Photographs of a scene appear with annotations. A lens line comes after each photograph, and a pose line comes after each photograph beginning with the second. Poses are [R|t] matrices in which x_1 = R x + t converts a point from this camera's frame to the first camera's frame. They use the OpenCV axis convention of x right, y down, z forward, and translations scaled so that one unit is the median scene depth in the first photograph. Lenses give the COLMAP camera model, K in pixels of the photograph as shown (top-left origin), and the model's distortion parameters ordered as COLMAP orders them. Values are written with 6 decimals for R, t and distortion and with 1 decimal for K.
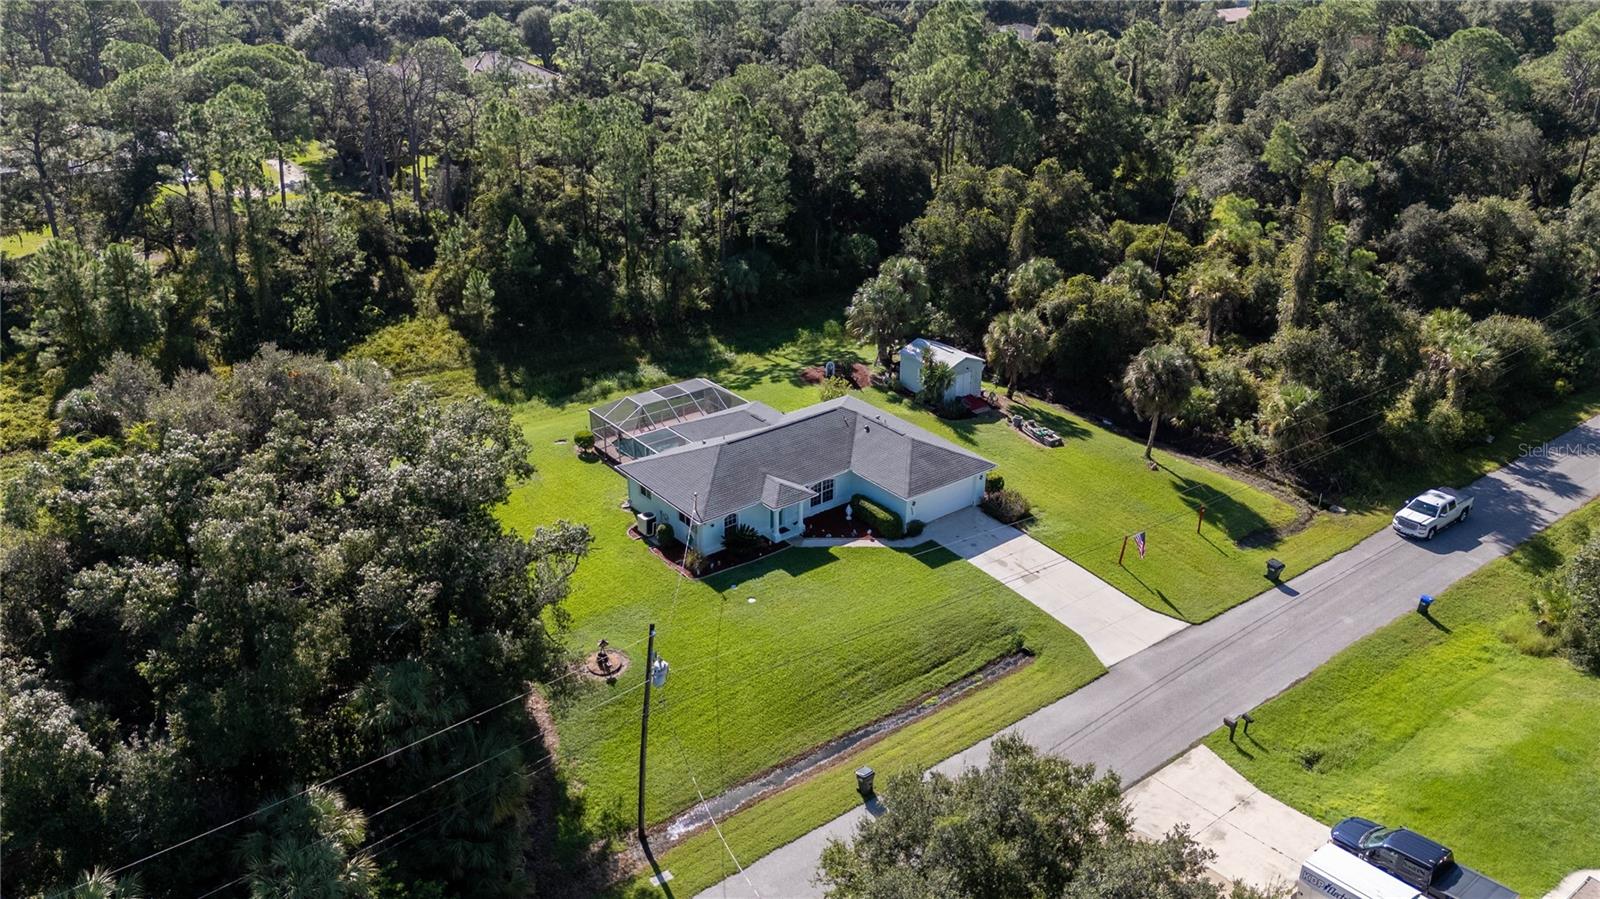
lens RADIAL K [[1165.1, 0, 800.0], [0, 1165.1, 449.5], [0, 0, 1]] dist [0.084074, -0.097777]
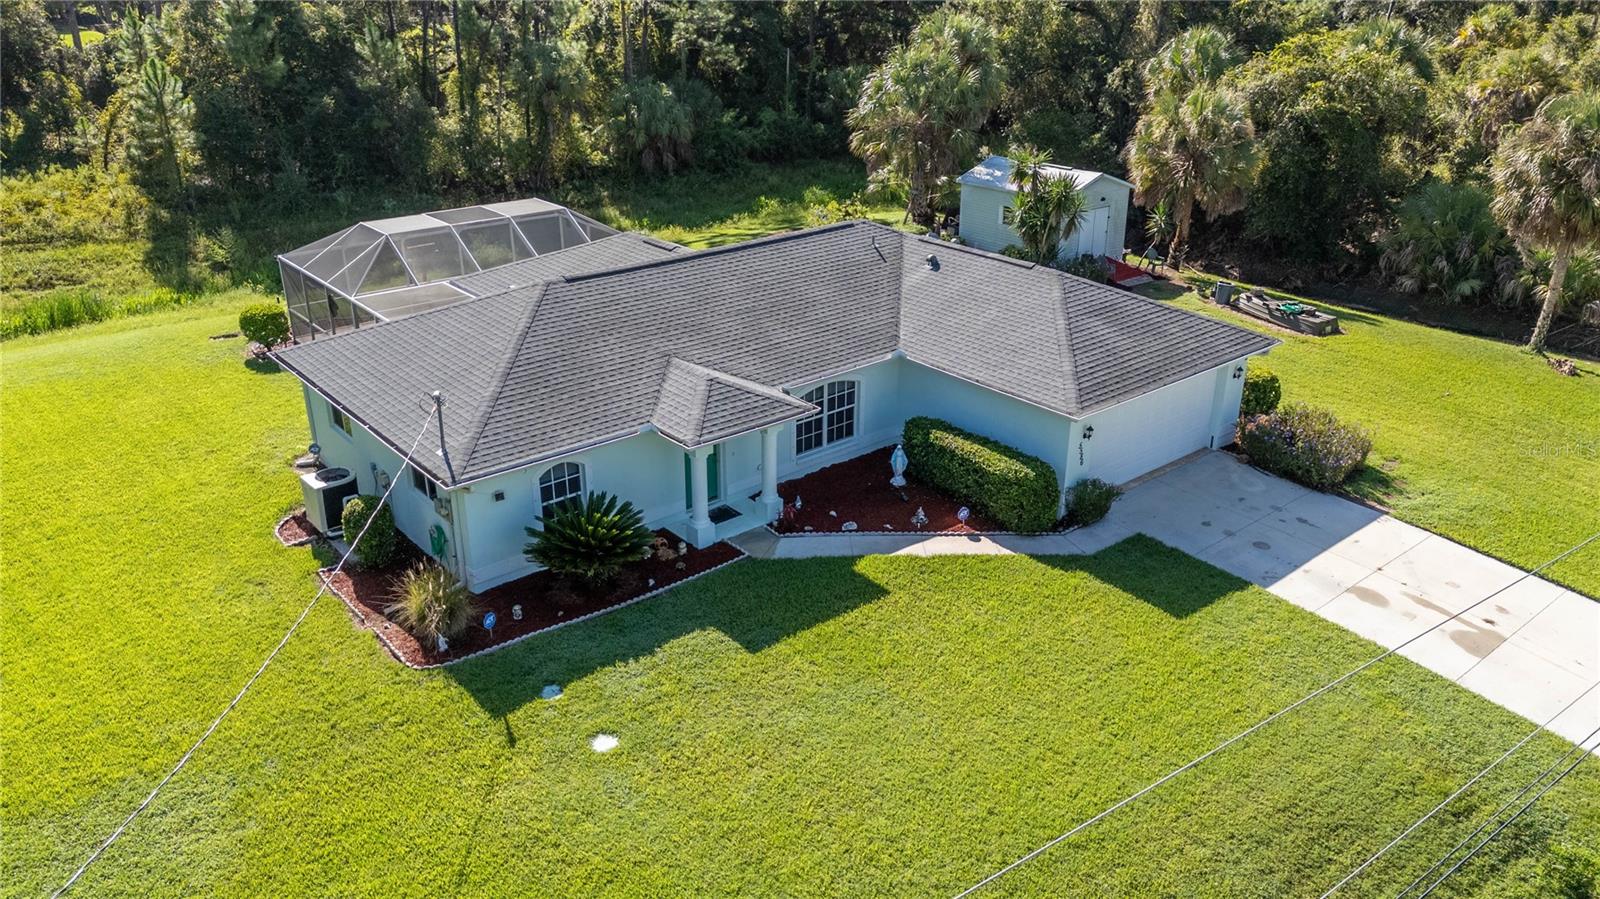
lens RADIAL K [[1165.1, 0, 800.0], [0, 1165.1, 449.5], [0, 0, 1]] dist [0.084074, -0.097777]
pose [[0.999461, -0.013353, 0.029987, -0.000895], [0.014076, 0.999612, -0.024050, 0.058511], [-0.029654, 0.024459, 0.999261, 0.641539]]
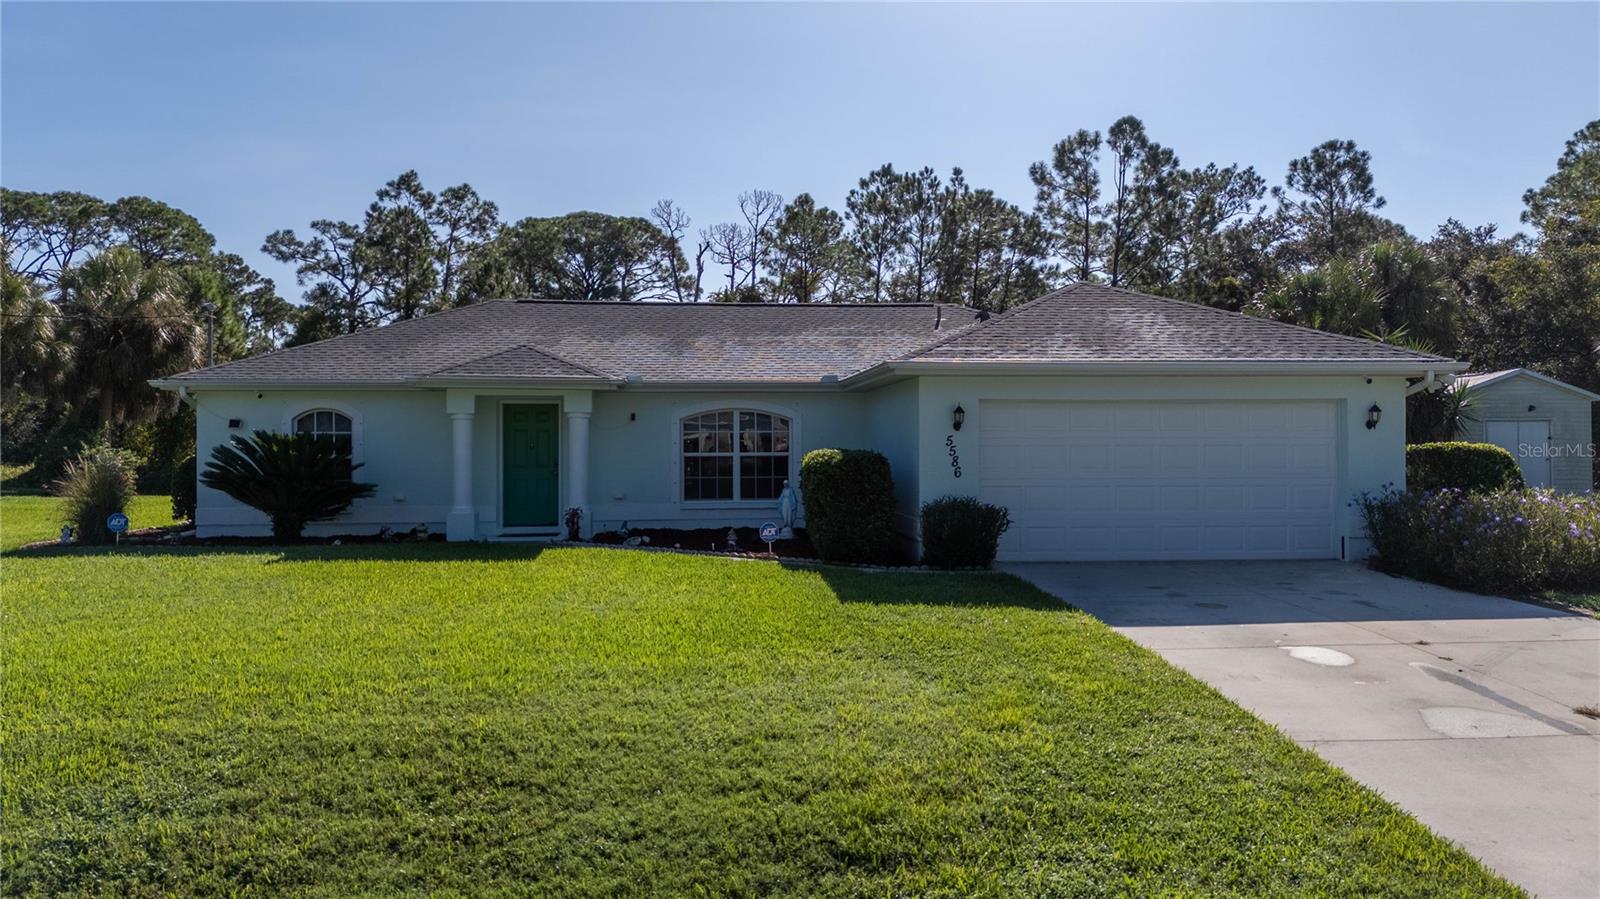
lens RADIAL K [[1165.1, 0, 800.0], [0, 1165.1, 449.5], [0, 0, 1]] dist [0.084074, -0.097777]
pose [[0.839747, -0.006481, -0.542939, 0.192516], [-0.223985, 0.906752, -0.357255, 0.137898], [0.494626, 0.421614, 0.759991, 0.810797]]
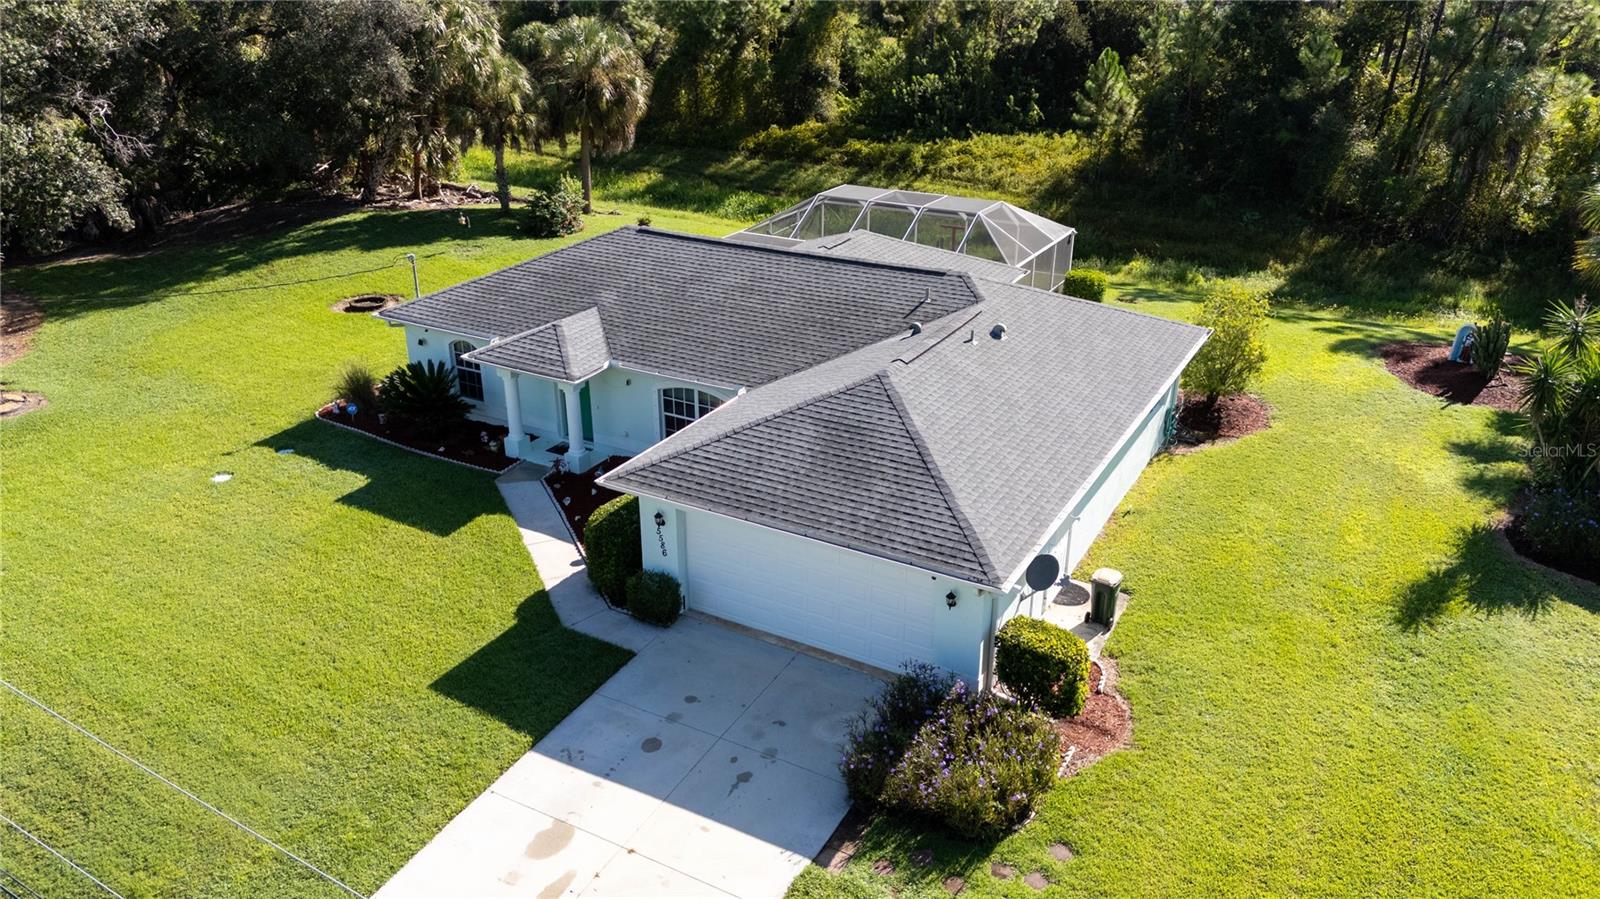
lens RADIAL K [[1165.1, 0, 800.0], [0, 1165.1, 449.5], [0, 0, 1]] dist [0.084074, -0.097777]
pose [[0.380319, 0.370076, -0.847586, 0.360755], [-0.392767, 0.894333, 0.214249, -0.049714], [0.837312, 0.251421, 0.485485, 0.871724]]
